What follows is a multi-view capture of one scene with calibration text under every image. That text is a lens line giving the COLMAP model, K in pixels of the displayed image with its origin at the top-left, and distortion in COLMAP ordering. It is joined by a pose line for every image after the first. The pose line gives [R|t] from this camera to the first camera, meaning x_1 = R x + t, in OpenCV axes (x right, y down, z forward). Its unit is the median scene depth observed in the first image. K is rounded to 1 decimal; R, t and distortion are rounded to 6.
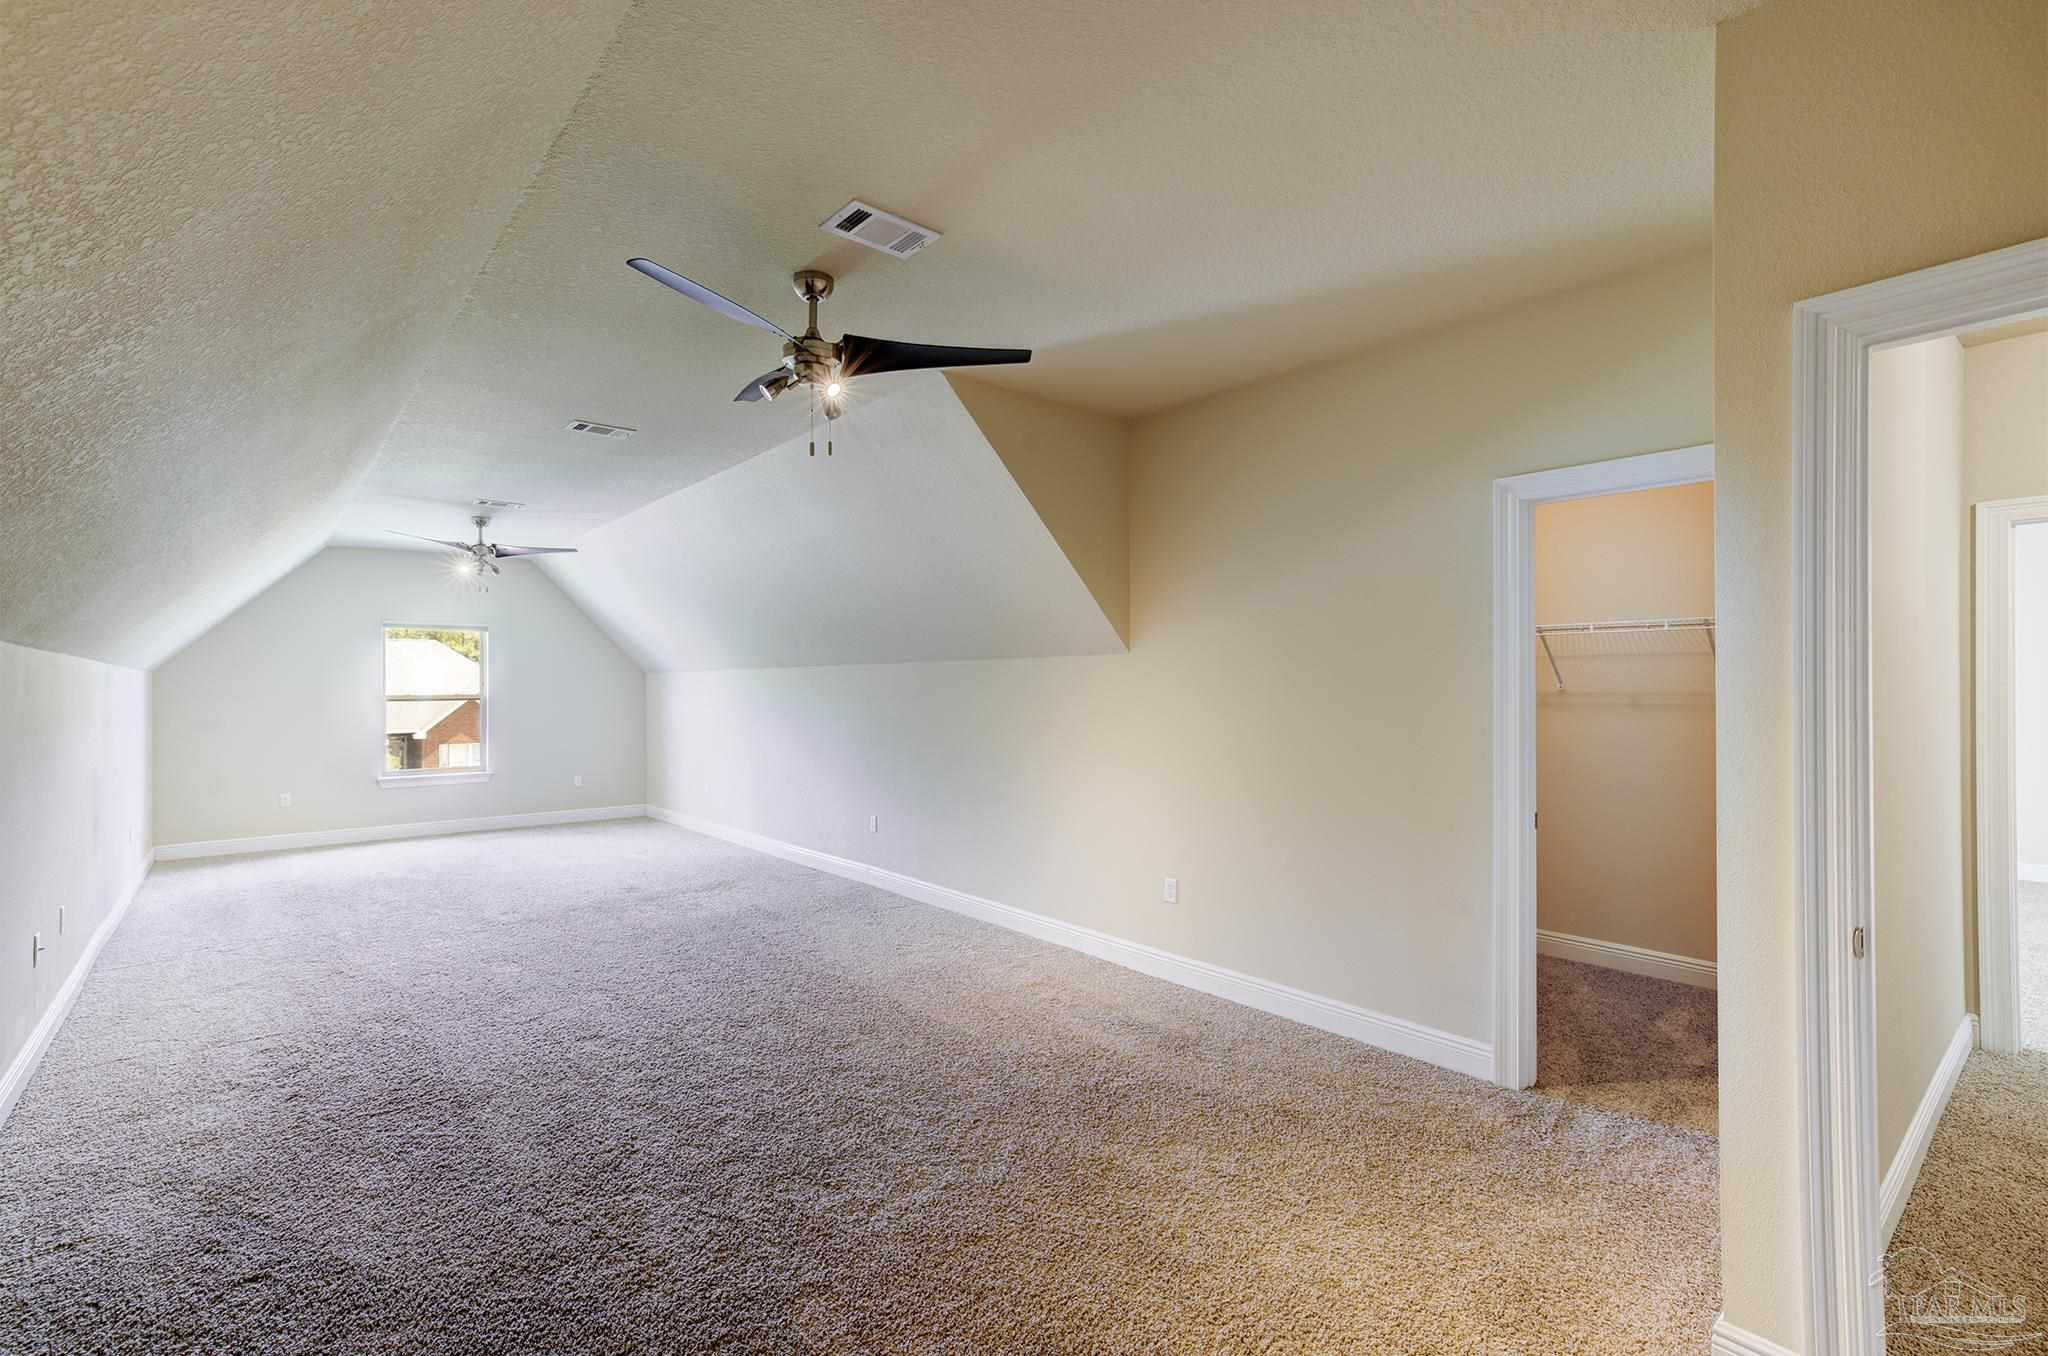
lens RADIAL K [[925.5, 0, 1015.0], [0, 925.5, 680.5], [0, 0, 1]] dist [0.001880, 0.001193]
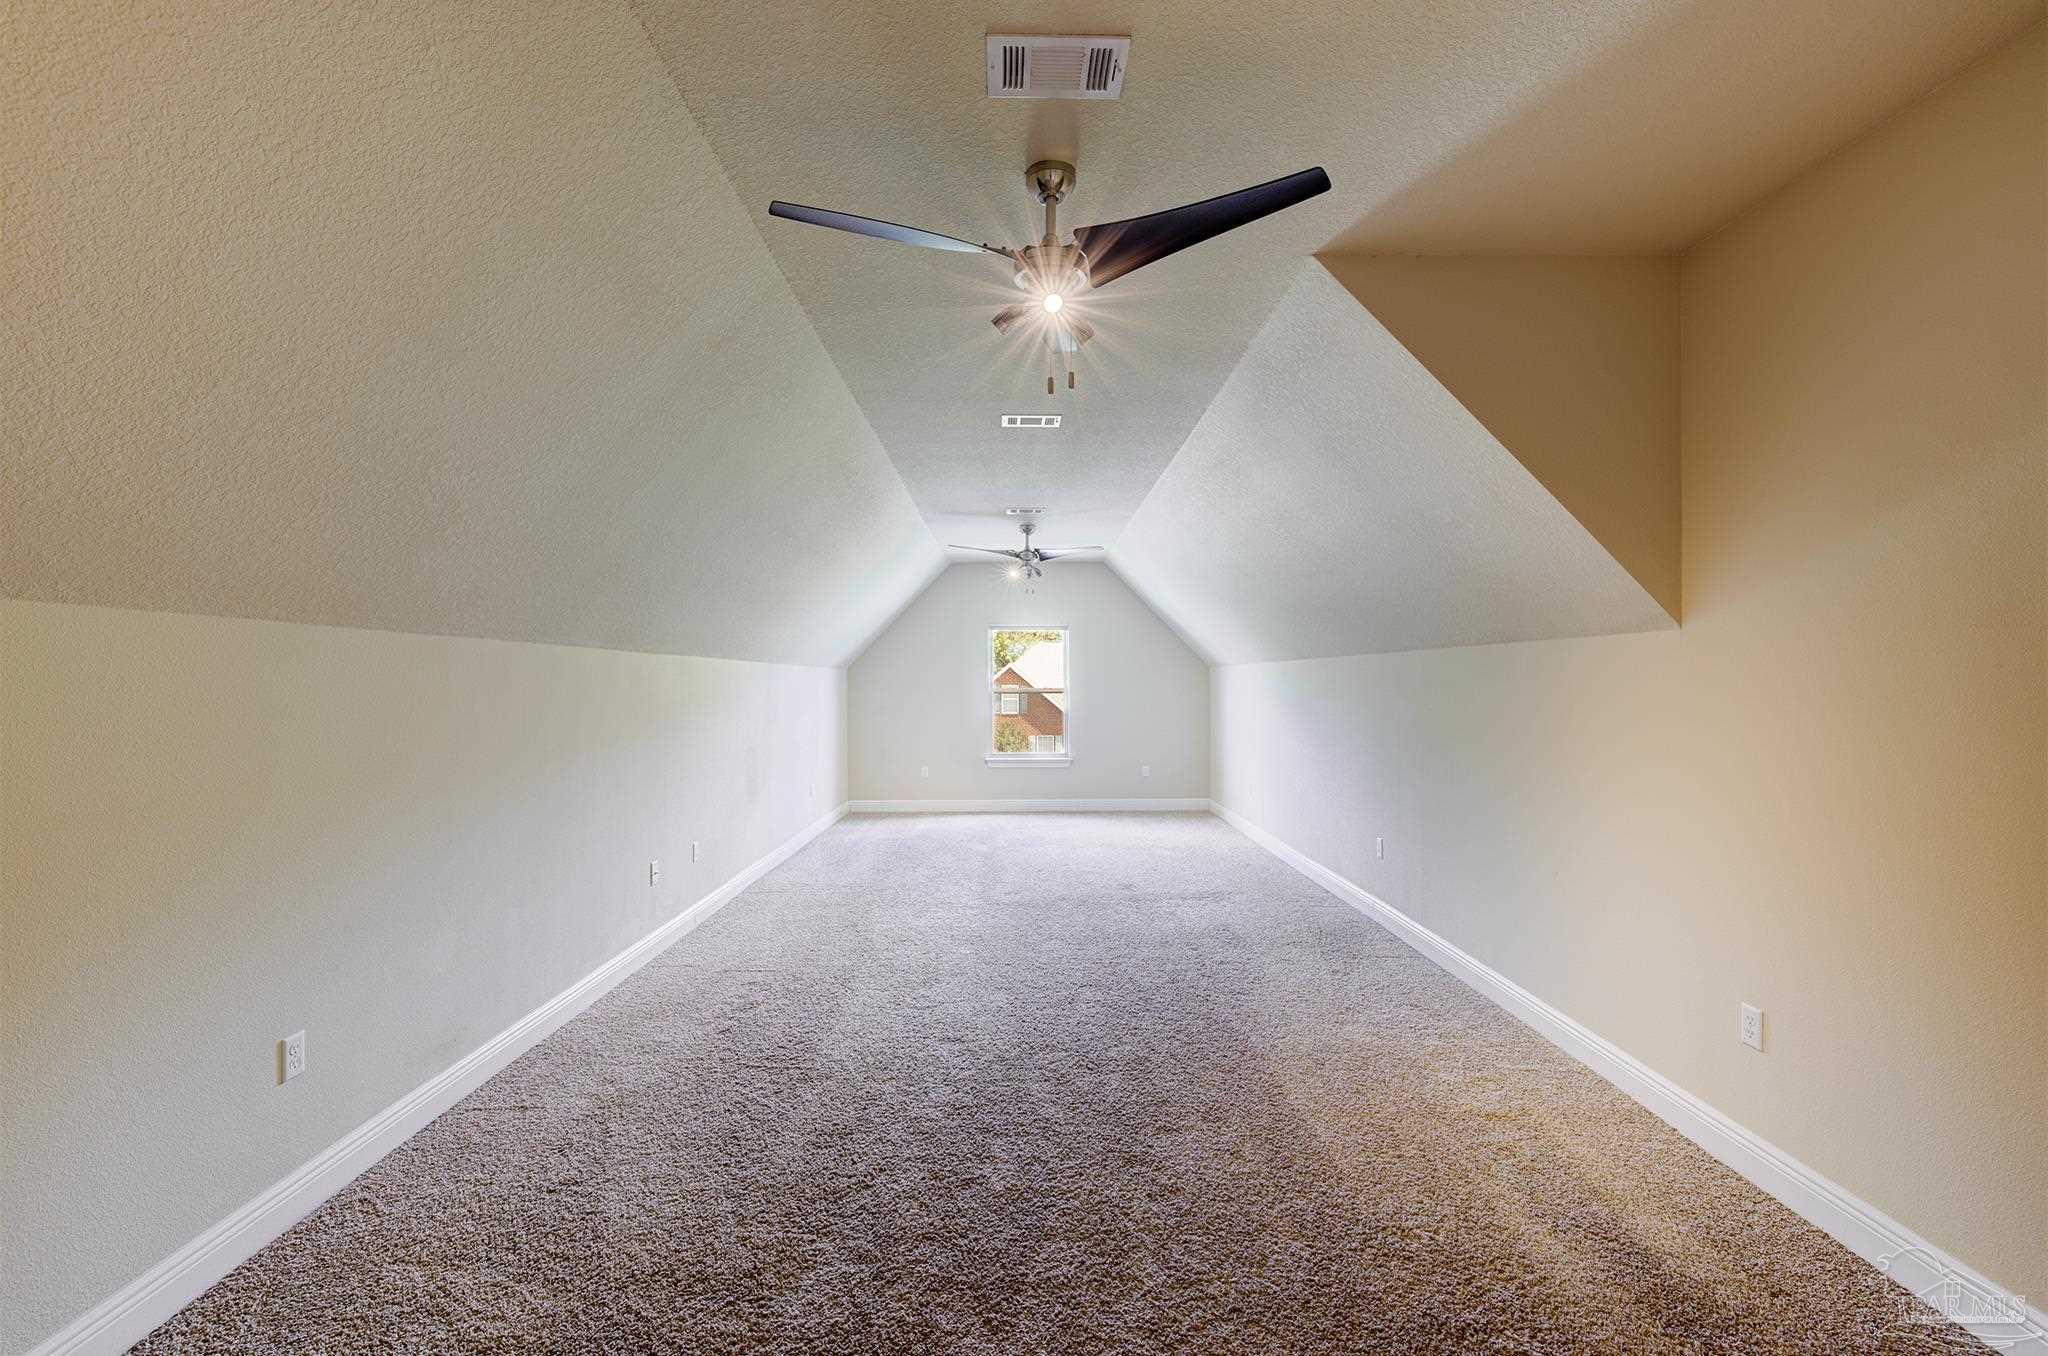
lens RADIAL K [[925.5, 0, 1027.4], [0, 925.5, 676.9], [0, 0, 1]] dist [0.001880, 0.001193]
pose [[0.773120, -0.000820, -0.634259, 0.118193], [0.002320, 0.999996, 0.001534, 0.000810], [0.634256, -0.002657, 0.773119, 0.156484]]
